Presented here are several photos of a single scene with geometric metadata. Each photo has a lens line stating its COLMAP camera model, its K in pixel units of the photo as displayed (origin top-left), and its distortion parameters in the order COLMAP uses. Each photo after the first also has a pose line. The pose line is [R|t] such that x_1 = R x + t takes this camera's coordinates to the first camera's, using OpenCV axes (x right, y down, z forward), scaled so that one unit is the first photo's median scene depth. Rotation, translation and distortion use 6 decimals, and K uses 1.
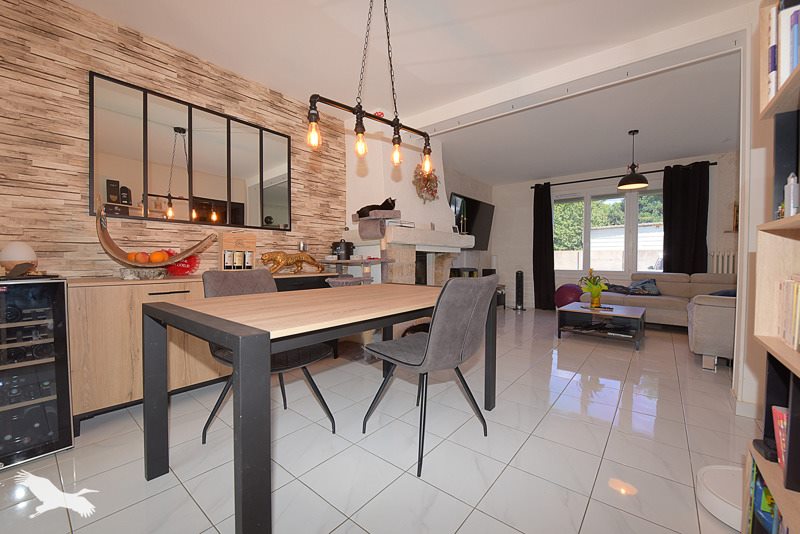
lens RADIAL K [[324.3, 0, 399.5], [0, 324.3, 264.4], [0, 0, 1]] dist [-0.000703, -0.000098]
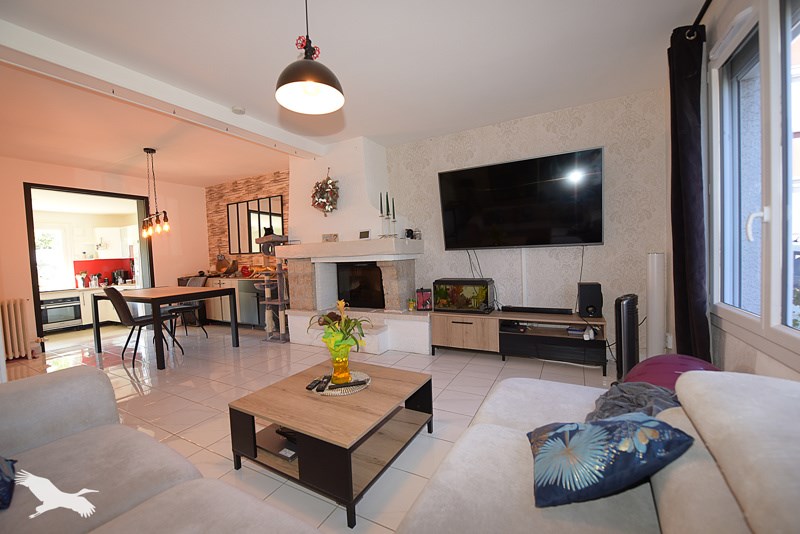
lens RADIAL K [[324.3, 0, 401.0], [0, 324.3, 267.7], [0, 0, 1]] dist [-0.000703, -0.000098]
pose [[0.182387, 0.030698, -0.982747, 1.586677], [0.019126, 0.999213, 0.034762, -0.075451], [0.983041, -0.025137, 0.181656, 1.444303]]
